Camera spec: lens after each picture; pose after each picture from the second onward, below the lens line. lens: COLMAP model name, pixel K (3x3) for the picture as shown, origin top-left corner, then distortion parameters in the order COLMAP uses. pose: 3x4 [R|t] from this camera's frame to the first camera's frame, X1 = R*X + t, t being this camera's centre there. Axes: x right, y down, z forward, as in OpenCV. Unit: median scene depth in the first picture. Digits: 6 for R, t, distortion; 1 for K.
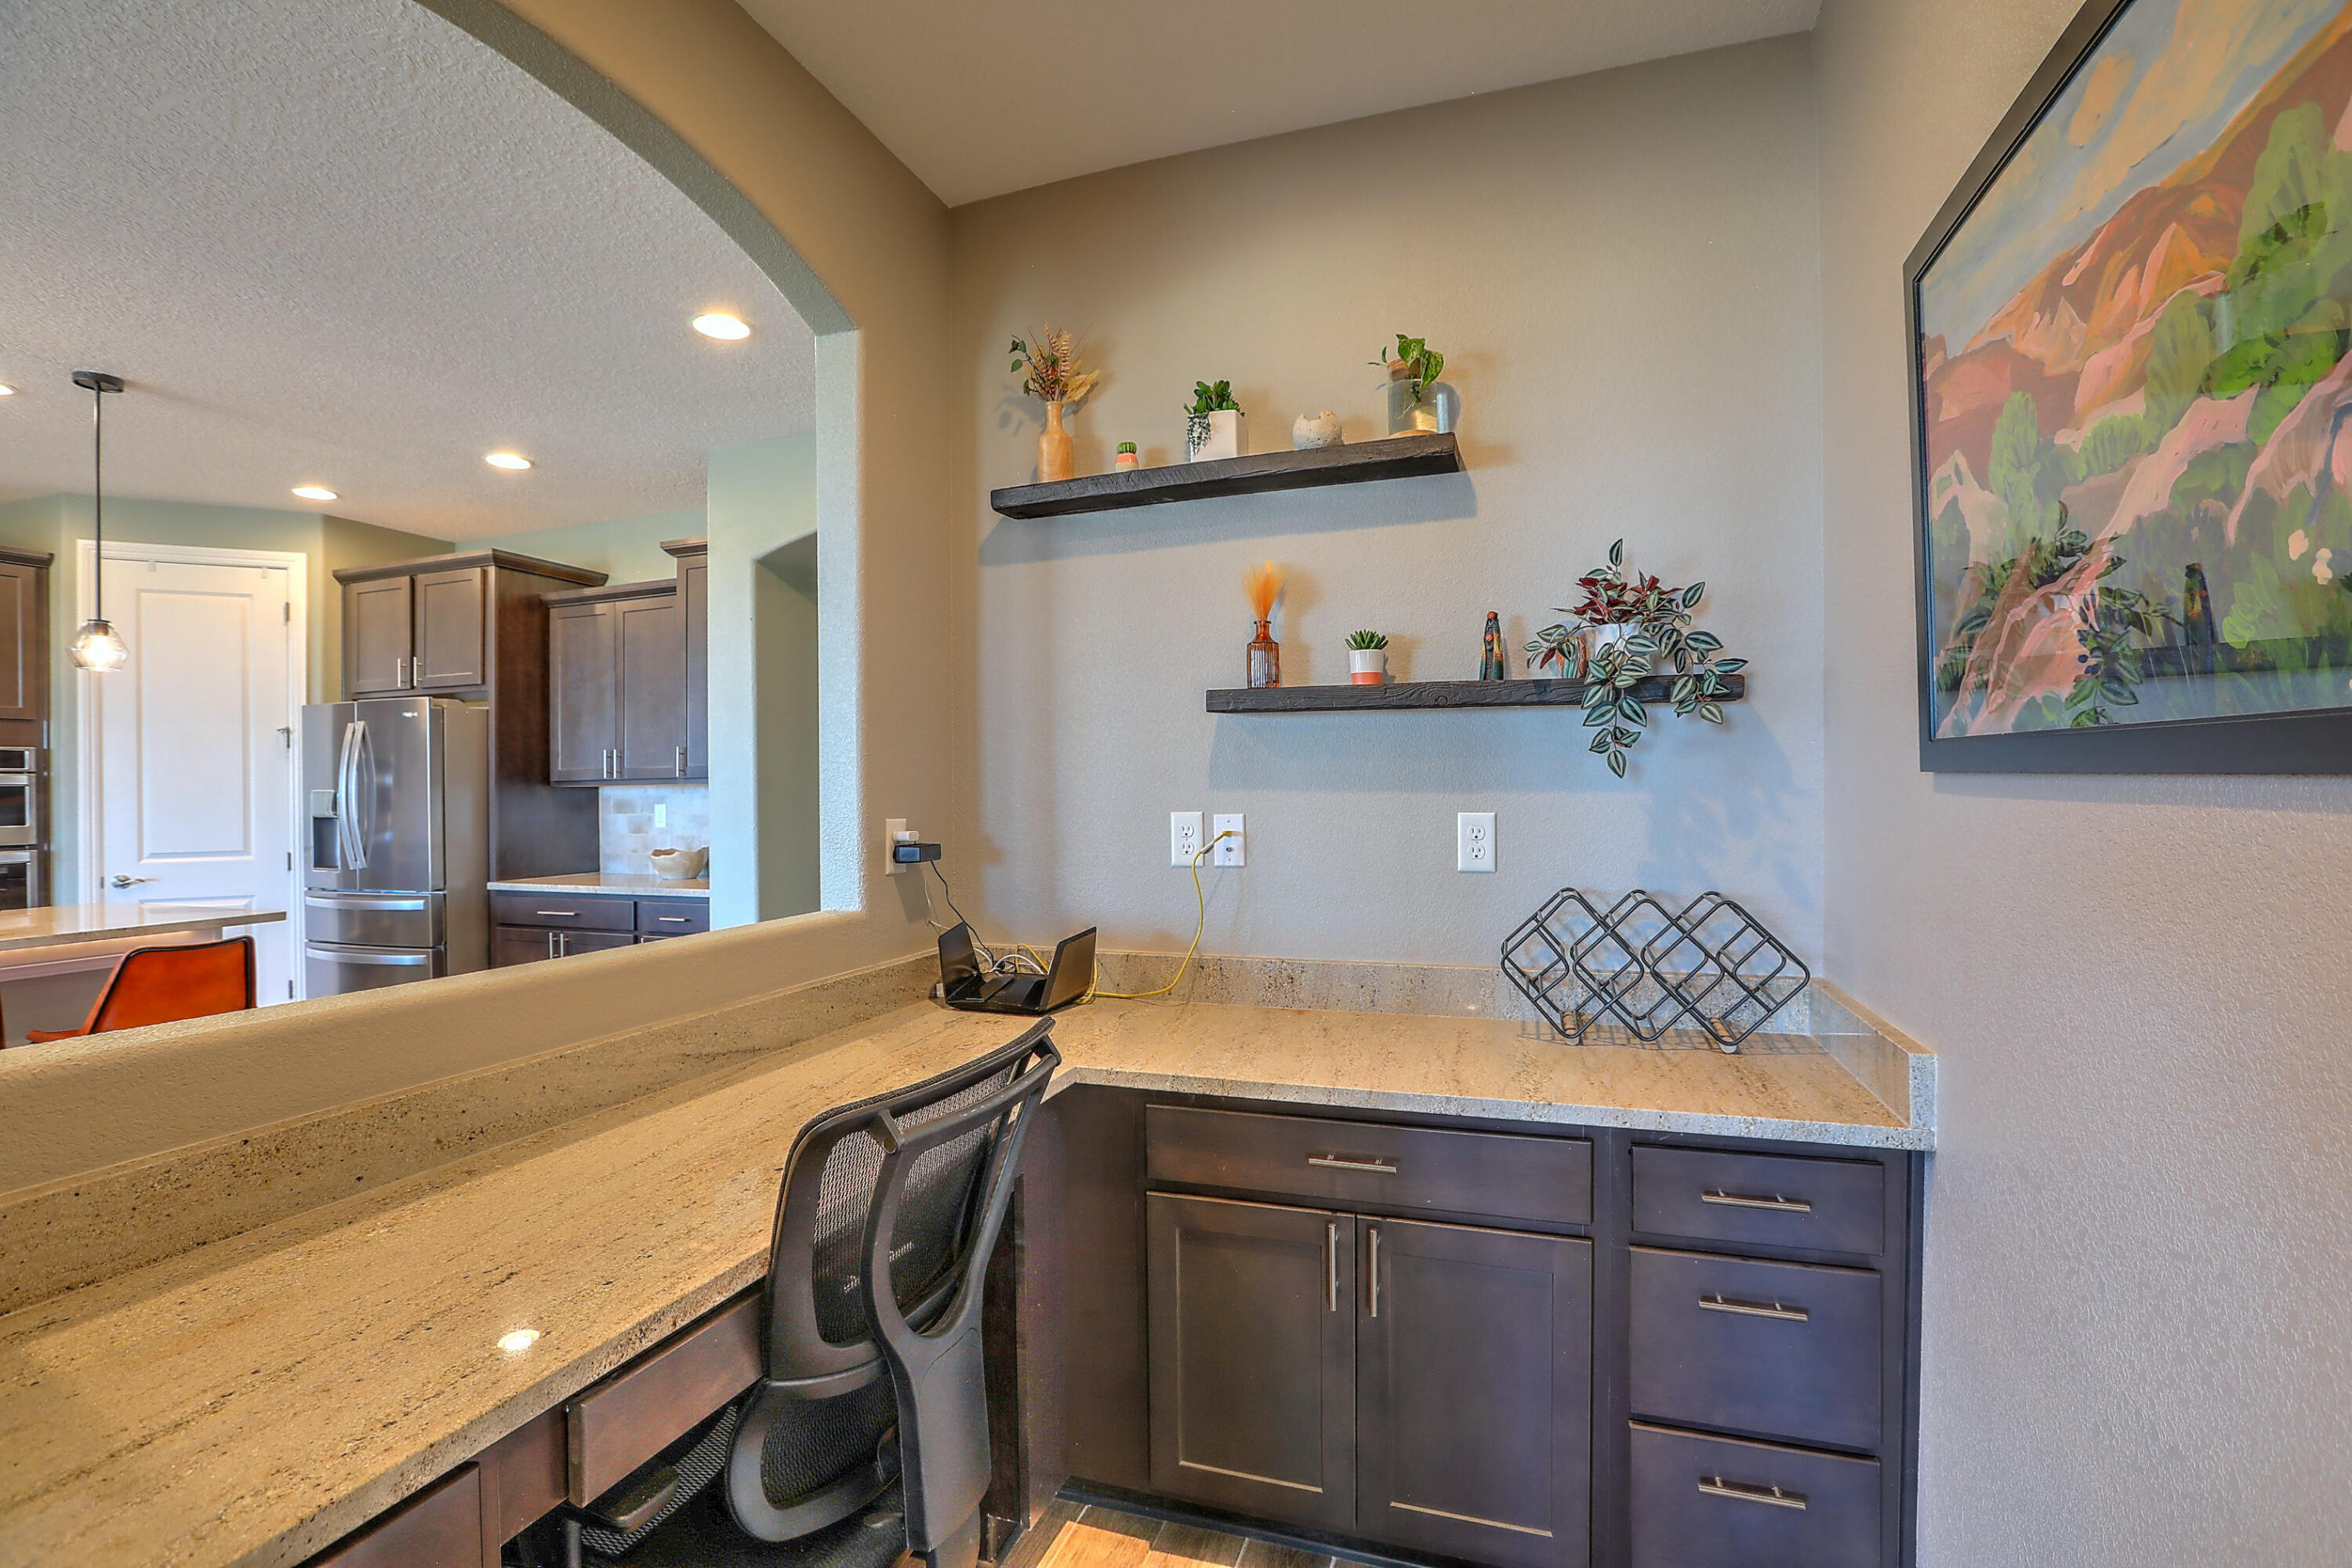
lens RADIAL K [[1062.7, 0, 1173.6], [0, 1062.7, 781.8], [0, 0, 1]] dist [-0.050948, 0.016336]
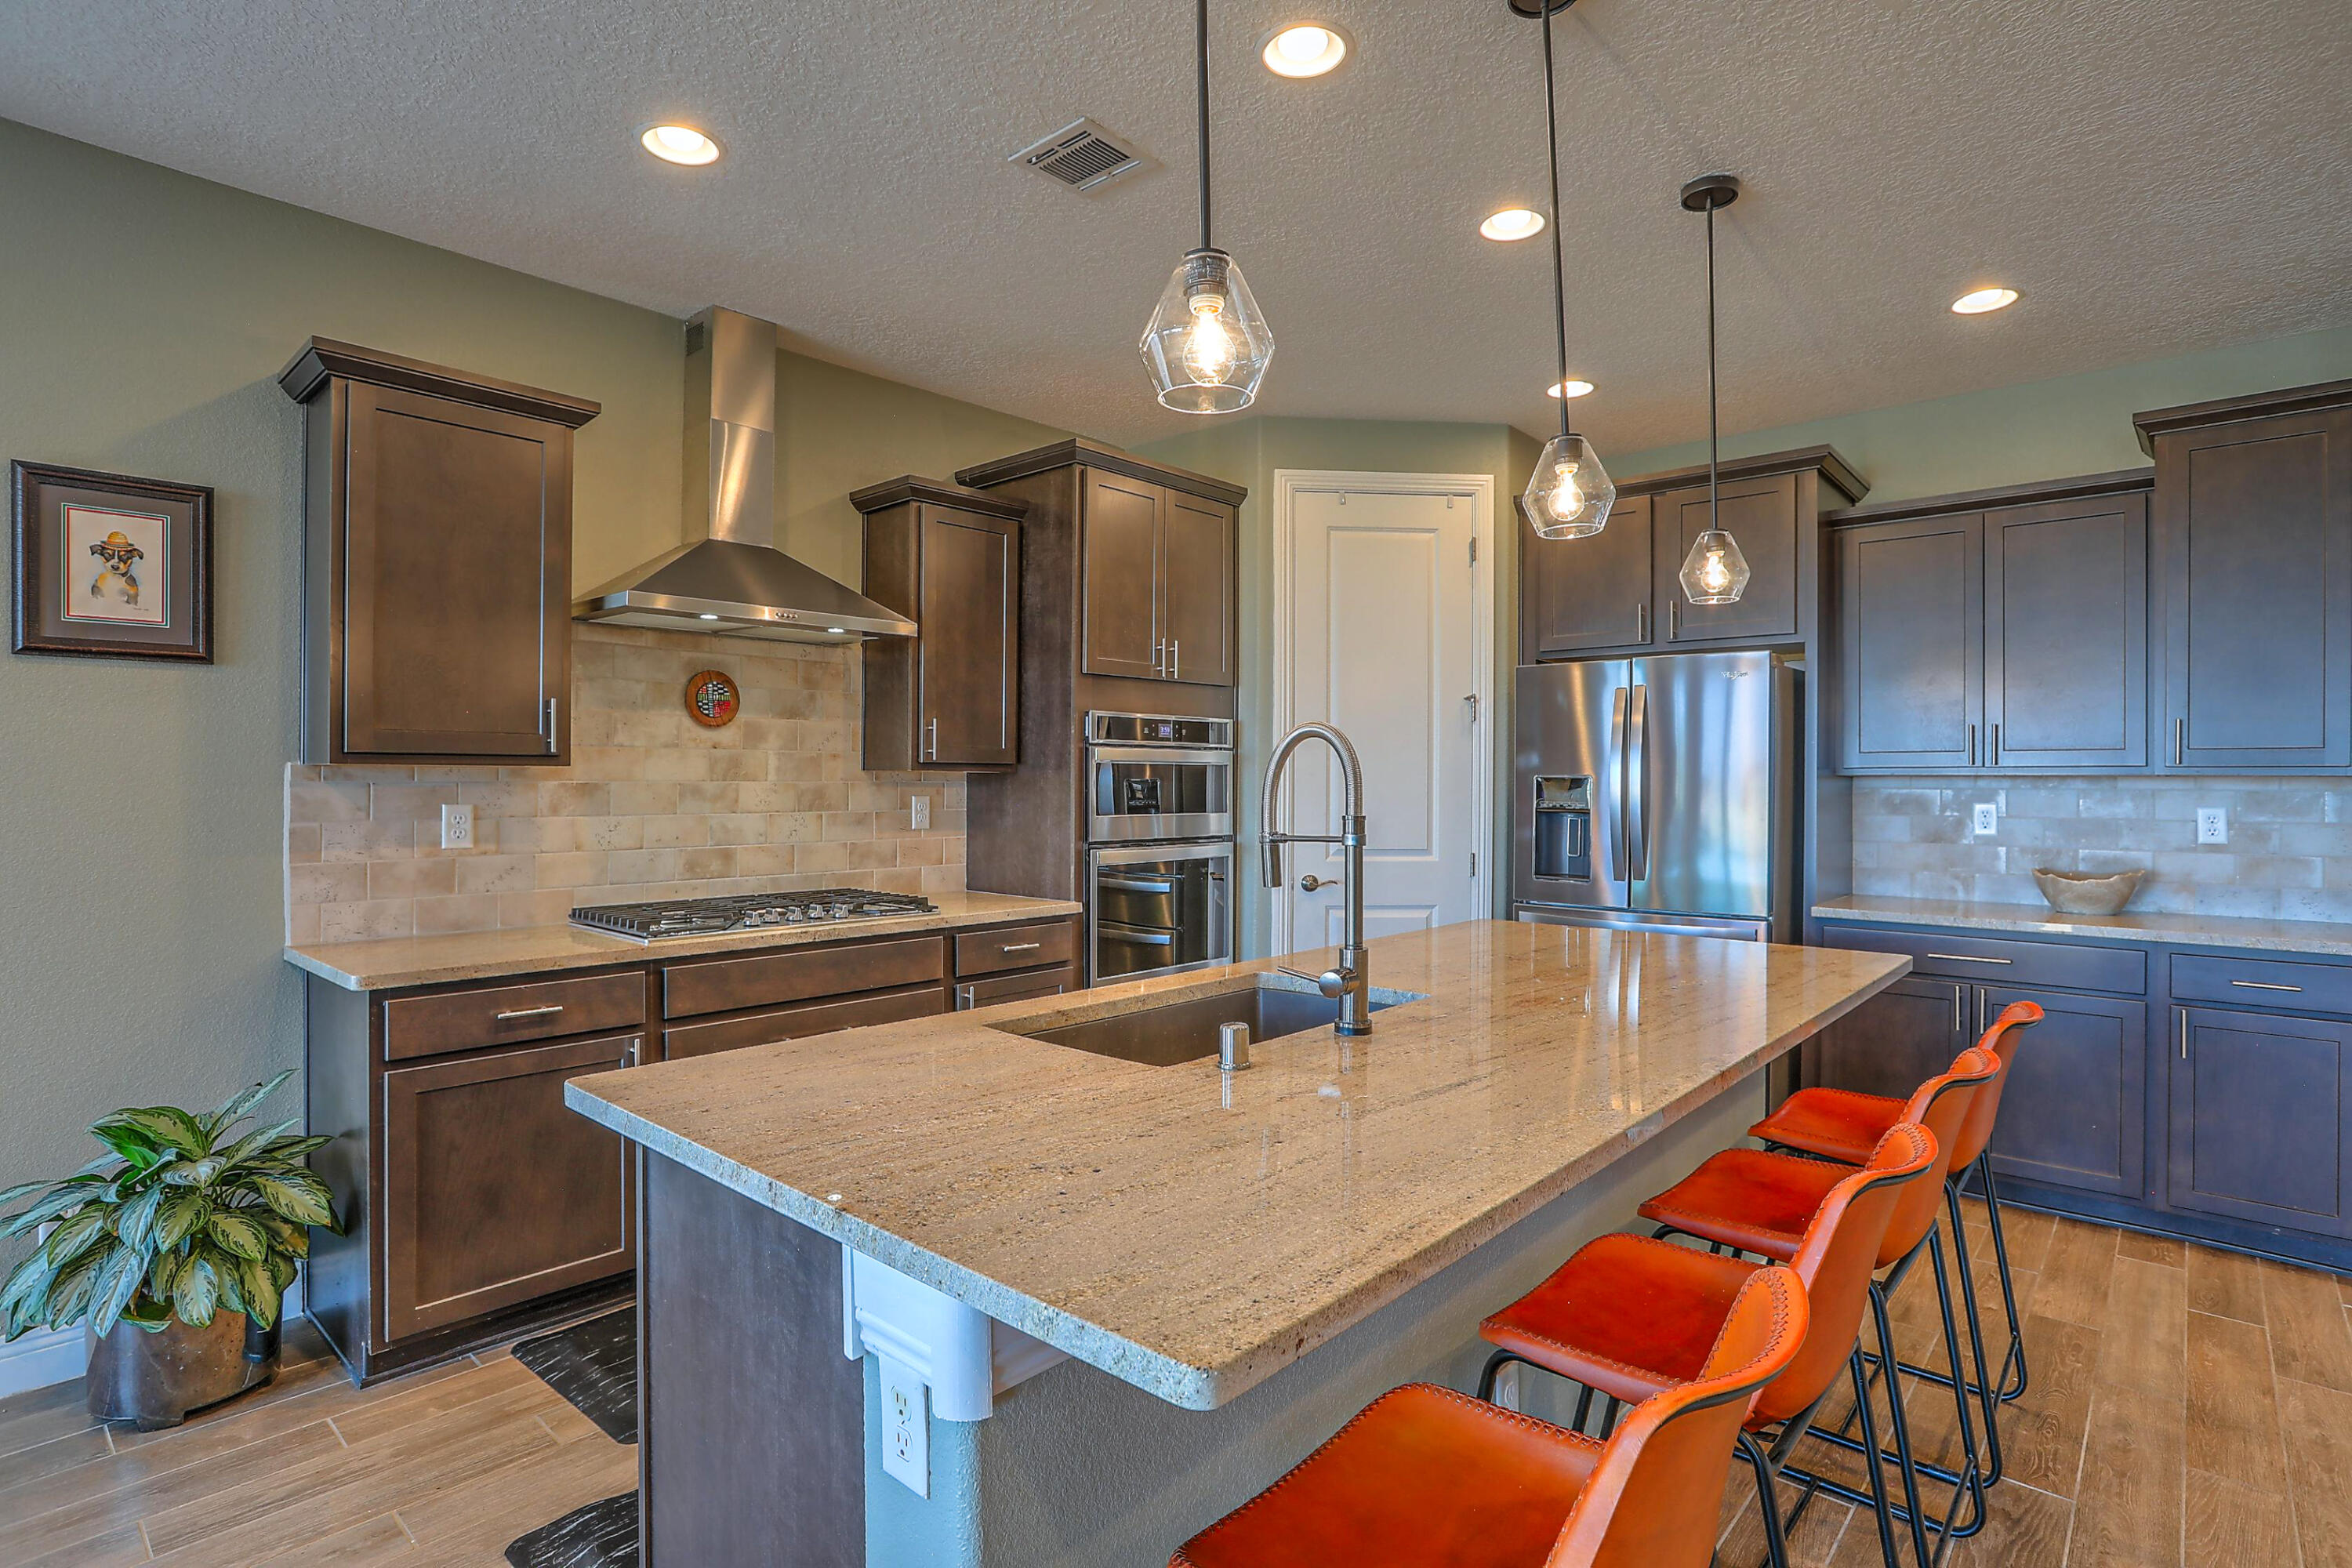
lens RADIAL K [[1182.5, 0, 1174.2], [0, 1182.5, 777.7], [0, 0, 1]] dist [-0.025570, 0.014258]
pose [[0.925910, 0.015462, -0.377428, -0.727823], [-0.013859, 0.999880, 0.006964, 0.007278], [0.377490, -0.001218, 0.926013, 0.071285]]
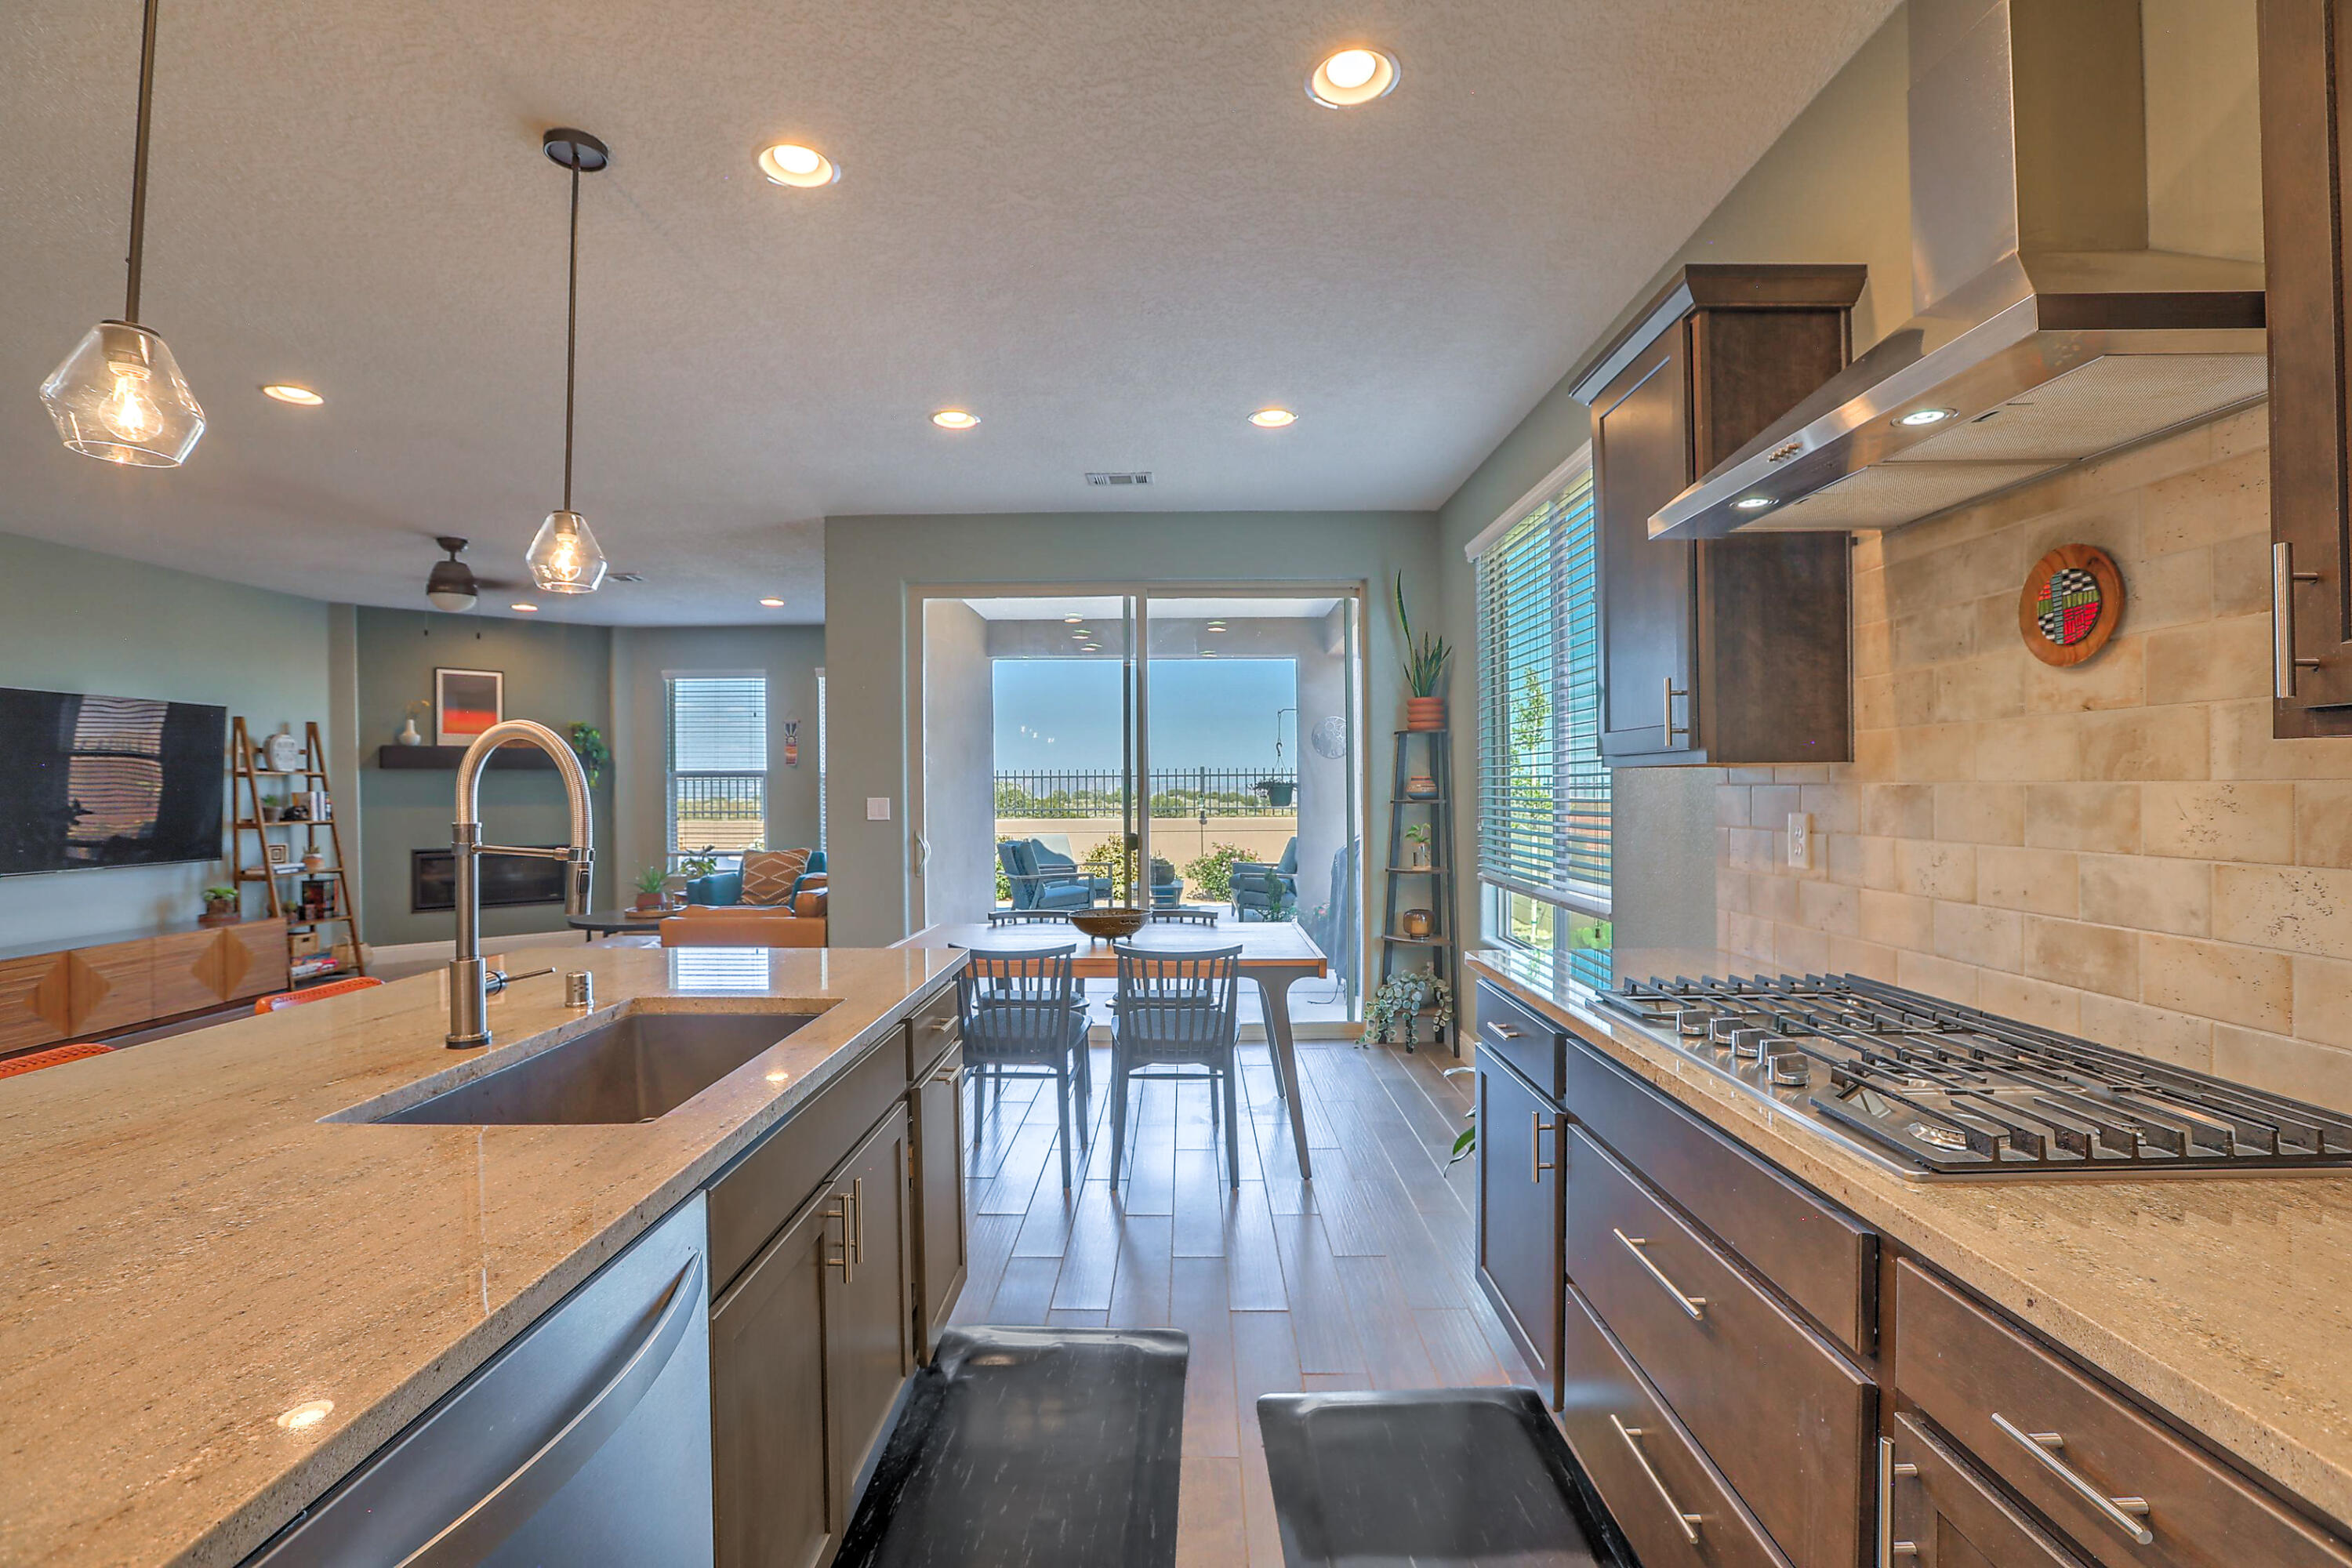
lens RADIAL K [[1062.7, 0, 1179.2], [0, 1062.7, 781.6], [0, 0, 1]] dist [-0.050948, 0.016336]
pose [[-0.944833, 0.018753, -0.327015, -0.922517], [0.021370, 0.999762, -0.004410, 0.014275], [0.326854, -0.011155, -0.945009, 0.829857]]
